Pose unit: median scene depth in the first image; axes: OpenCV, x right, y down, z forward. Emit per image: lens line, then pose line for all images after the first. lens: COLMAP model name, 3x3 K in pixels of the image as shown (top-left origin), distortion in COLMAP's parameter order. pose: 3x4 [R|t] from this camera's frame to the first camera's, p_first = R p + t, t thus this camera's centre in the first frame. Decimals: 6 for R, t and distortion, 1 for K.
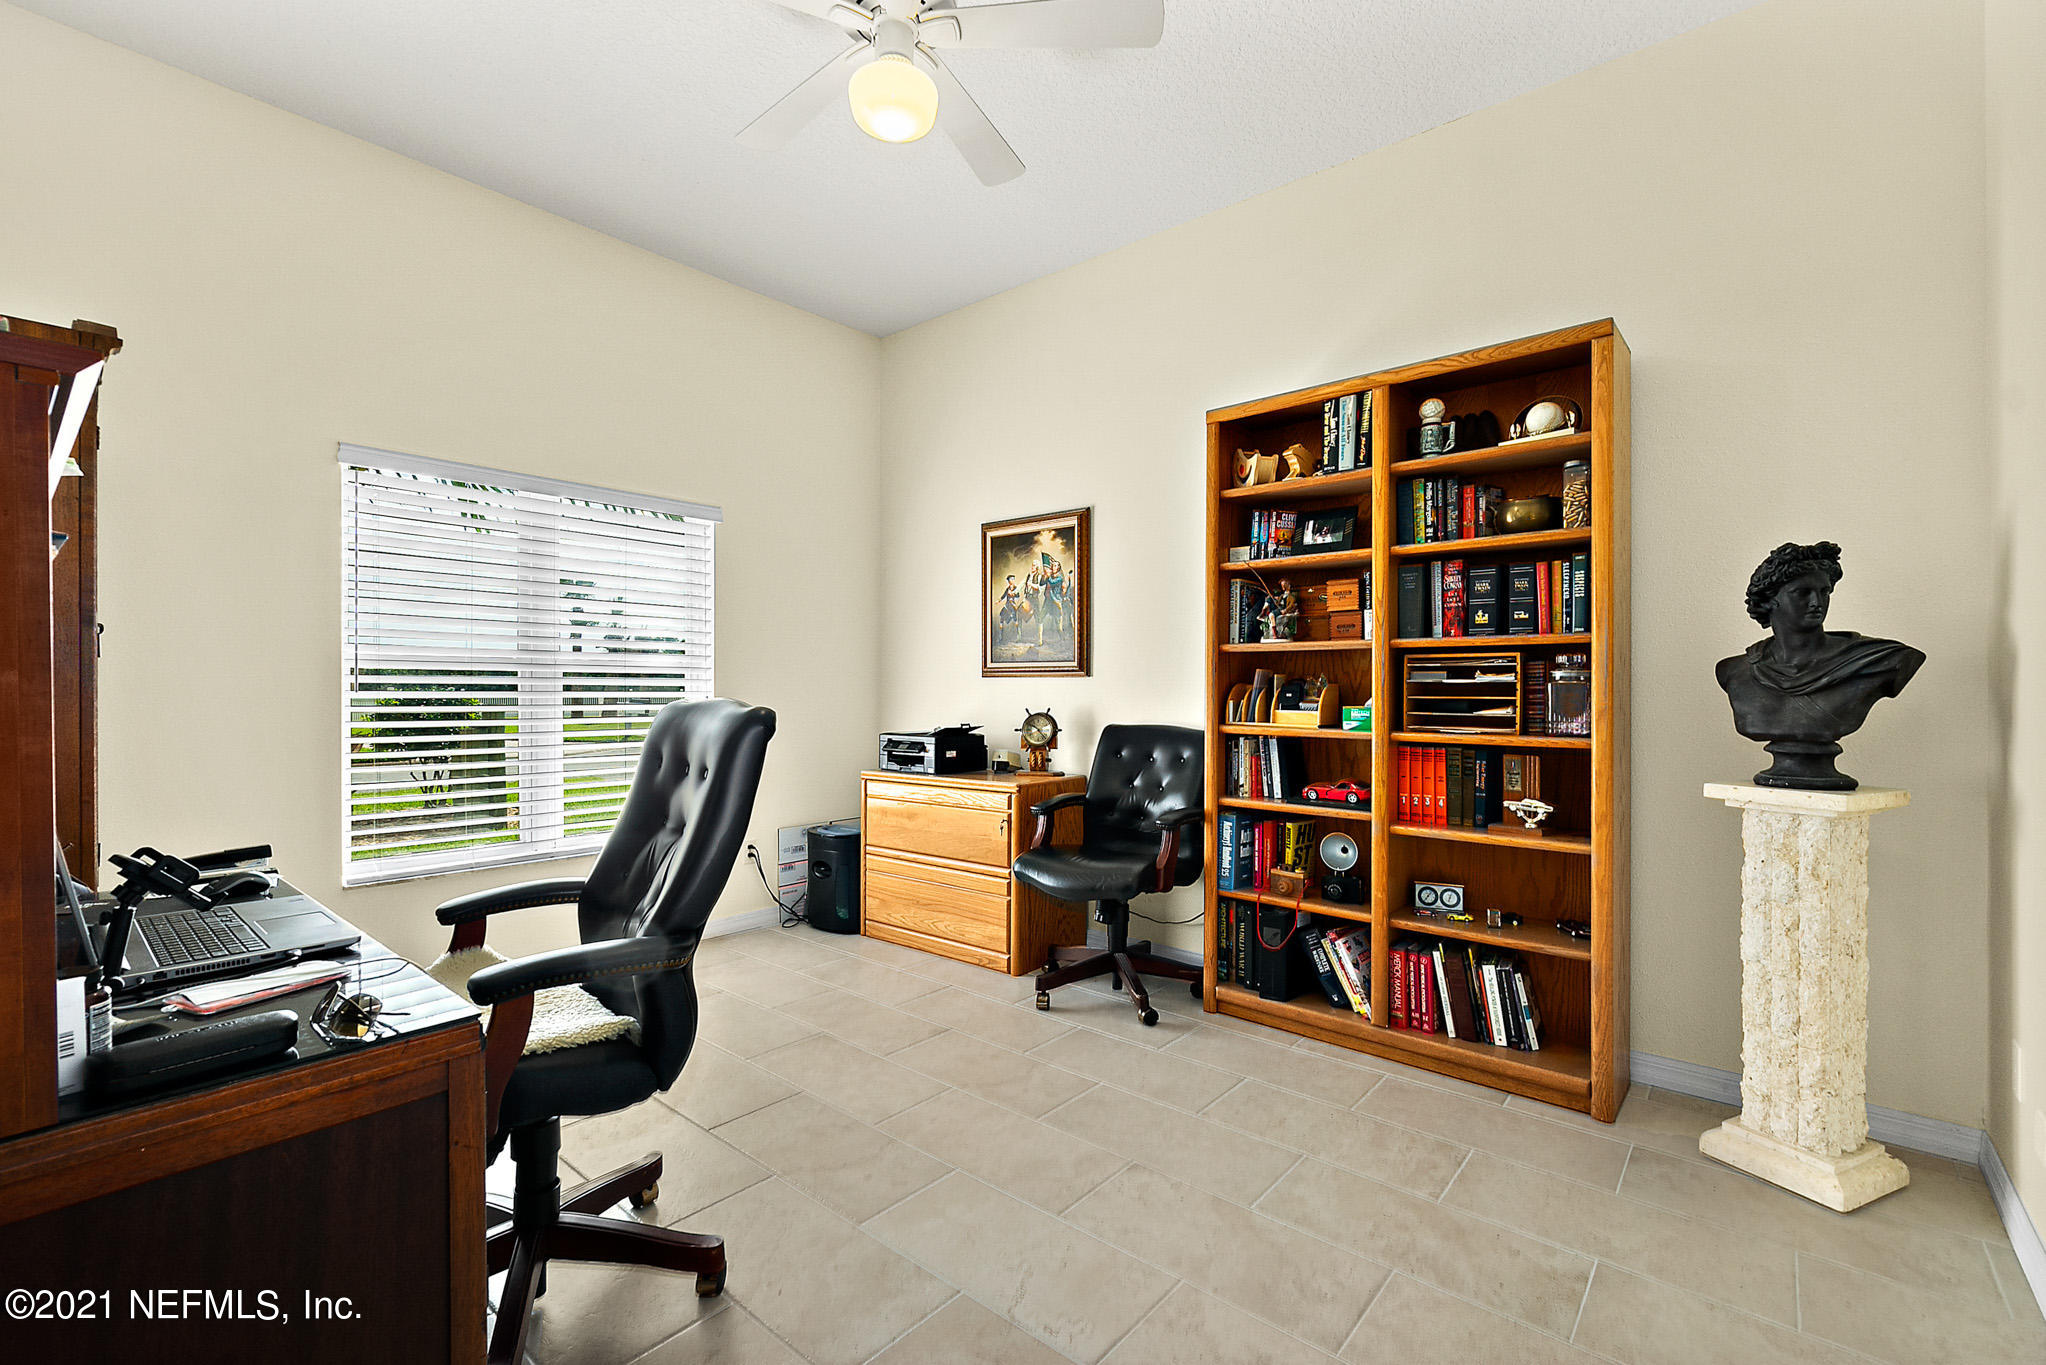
lens RADIAL K [[909.1, 0, 985.1], [0, 909.1, 687.4], [0, 0, 1]] dist [0.018439, 0.000100]
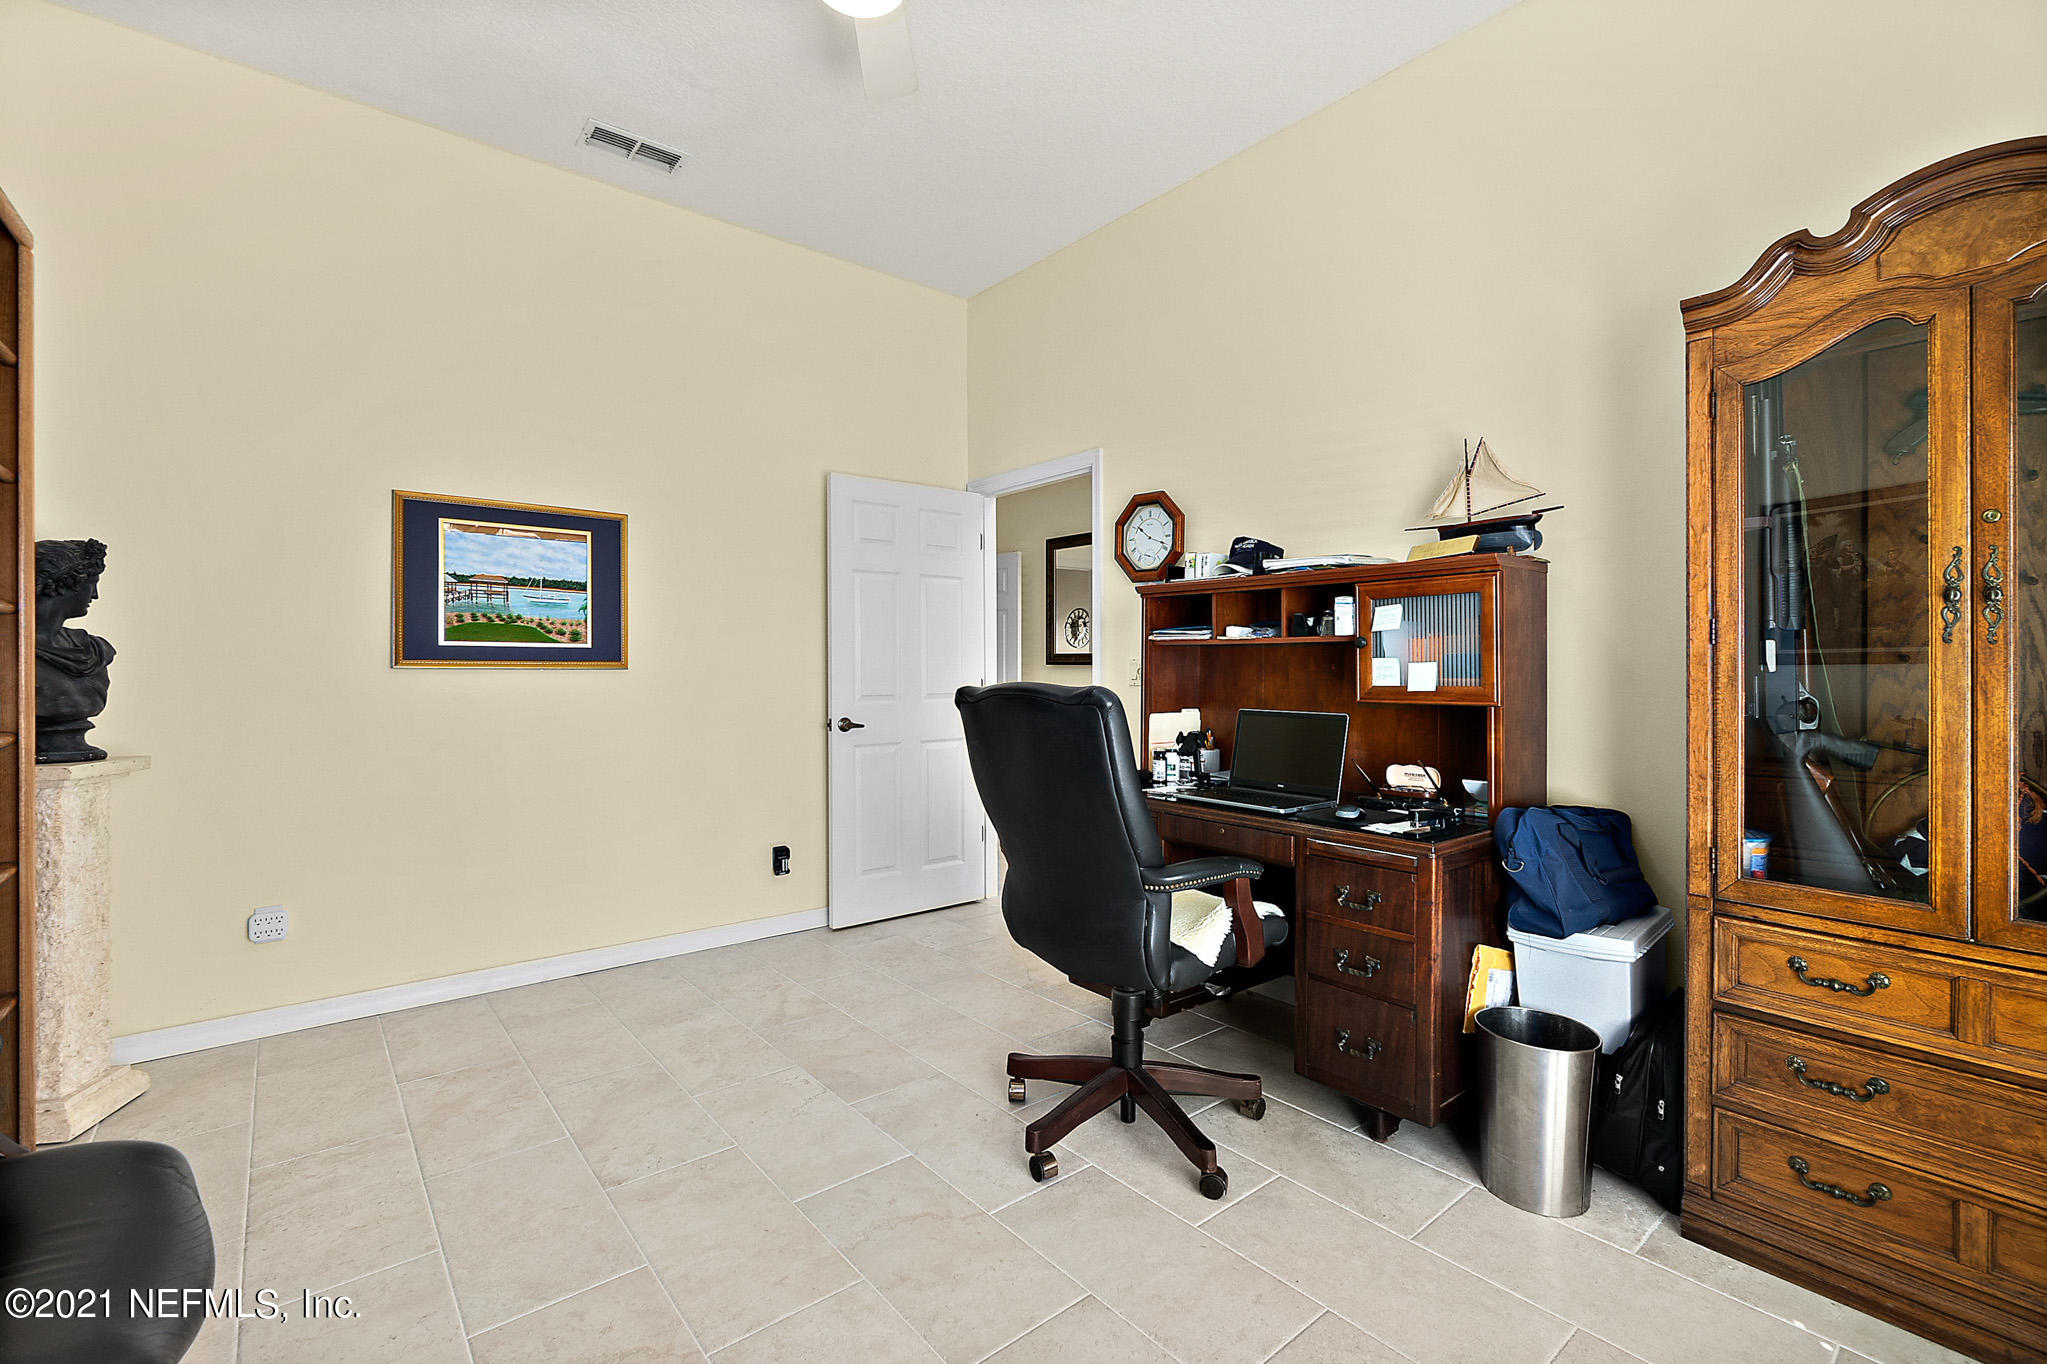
lens RADIAL K [[885.3, 0, 1019.4], [0, 885.3, 678.9], [0, 0, 1]] dist [0.001300, 0.000303]
pose [[-0.991262, -0.002944, 0.131874, -0.361656], [-0.001003, 0.999890, 0.014783, -0.008699], [-0.131903, 0.014522, -0.991156, 1.809504]]
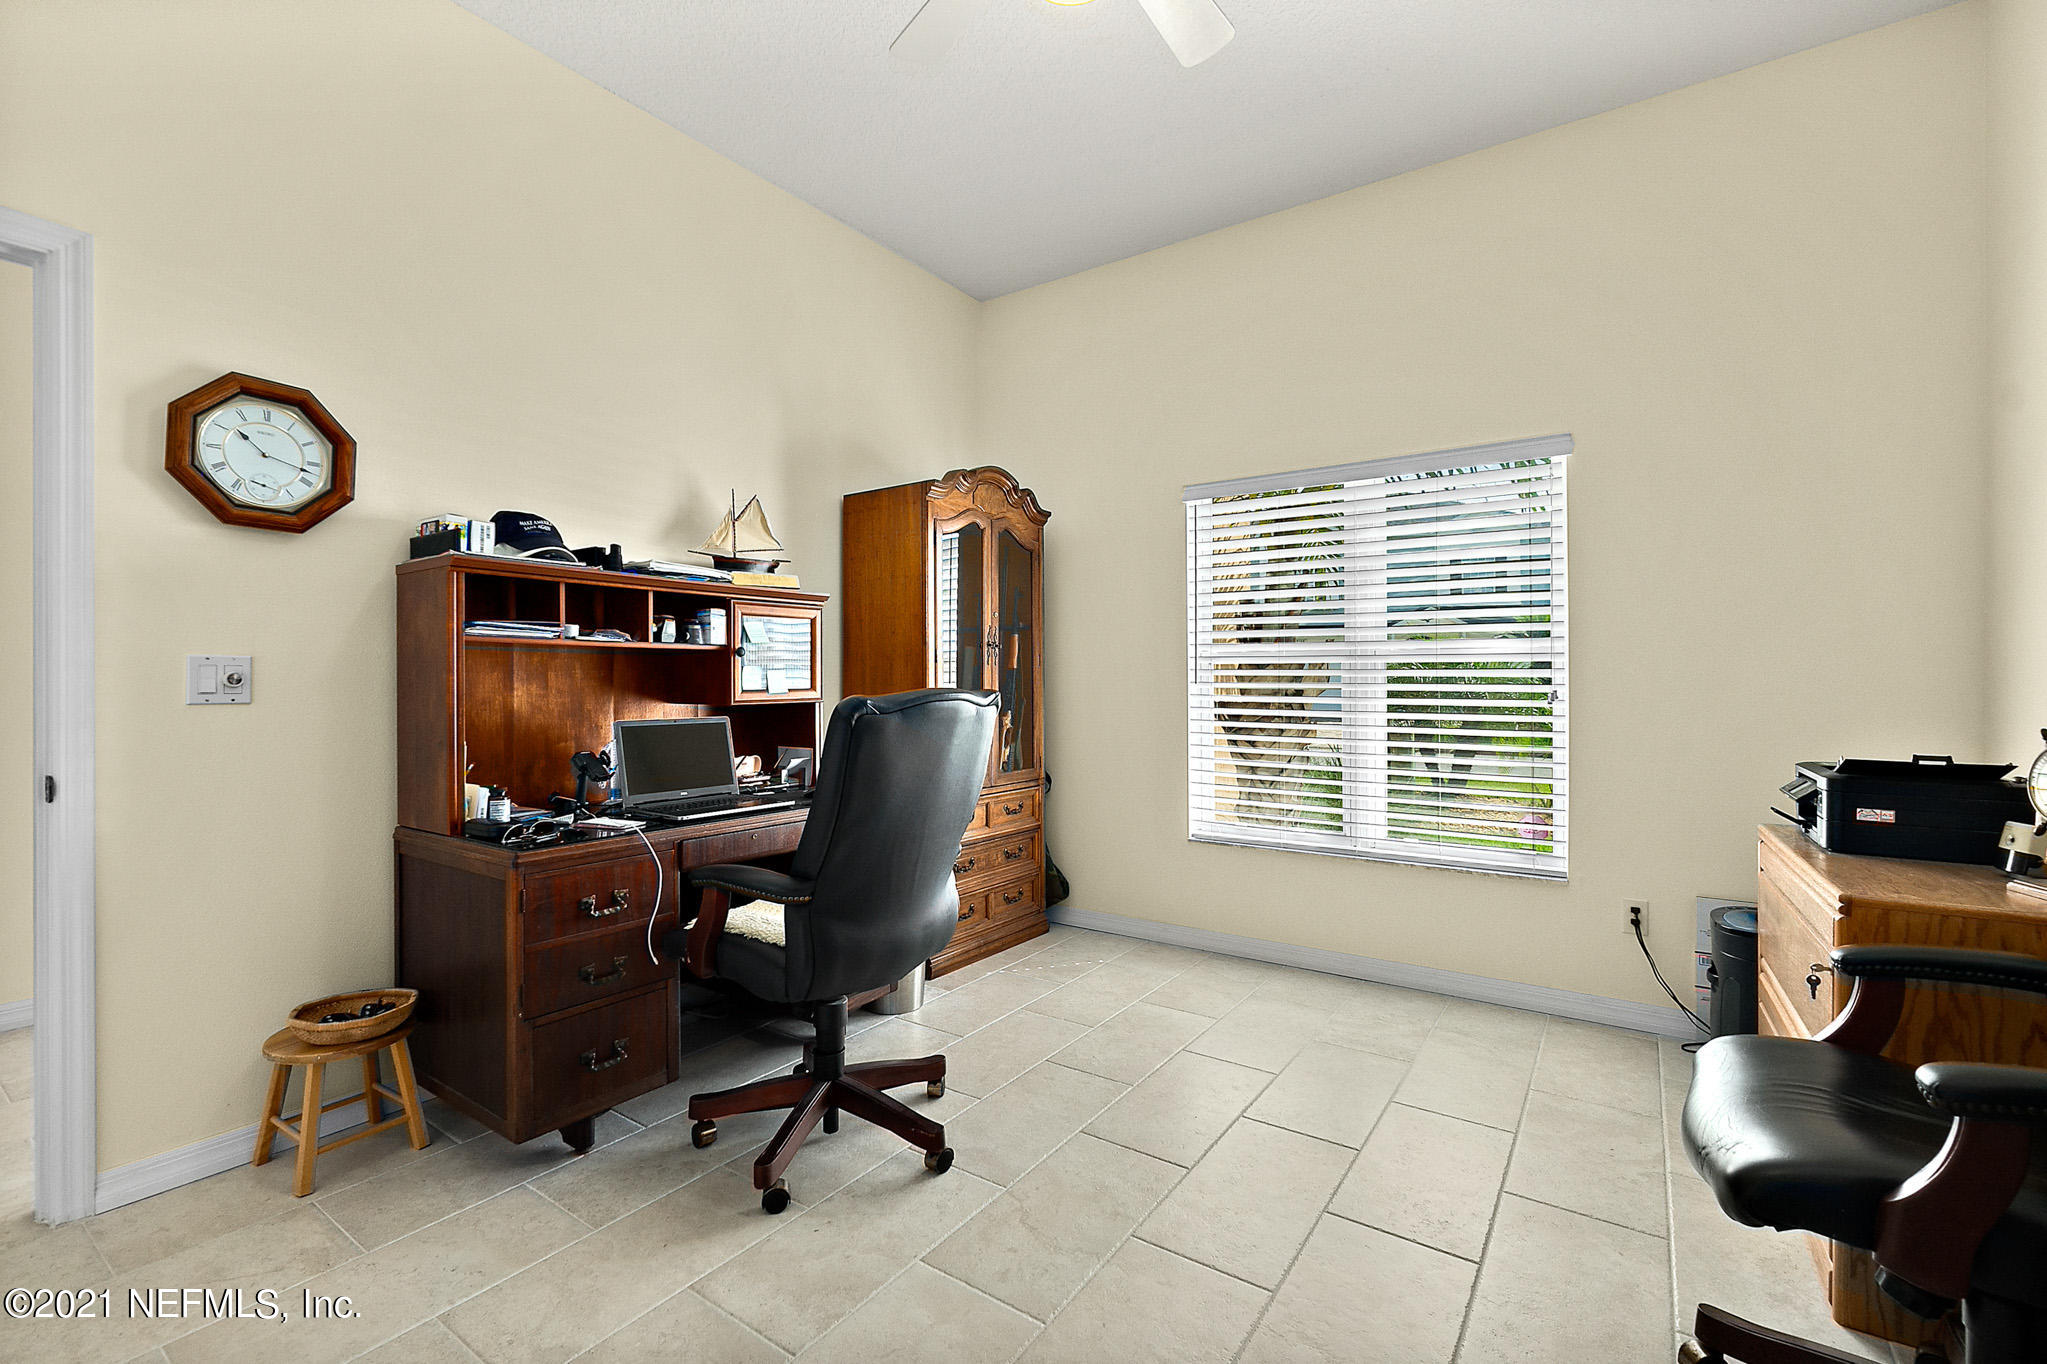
lens RADIAL K [[885.3, 0, 1019.4], [0, 885.3, 678.9], [0, 0, 1]] dist [0.001300, 0.000303]
pose [[0.128283, -0.001449, -0.991736, 0.675540], [-0.000690, 0.999999, -0.001550, 0.002055], [0.991737, 0.000883, 0.128282, 0.870781]]
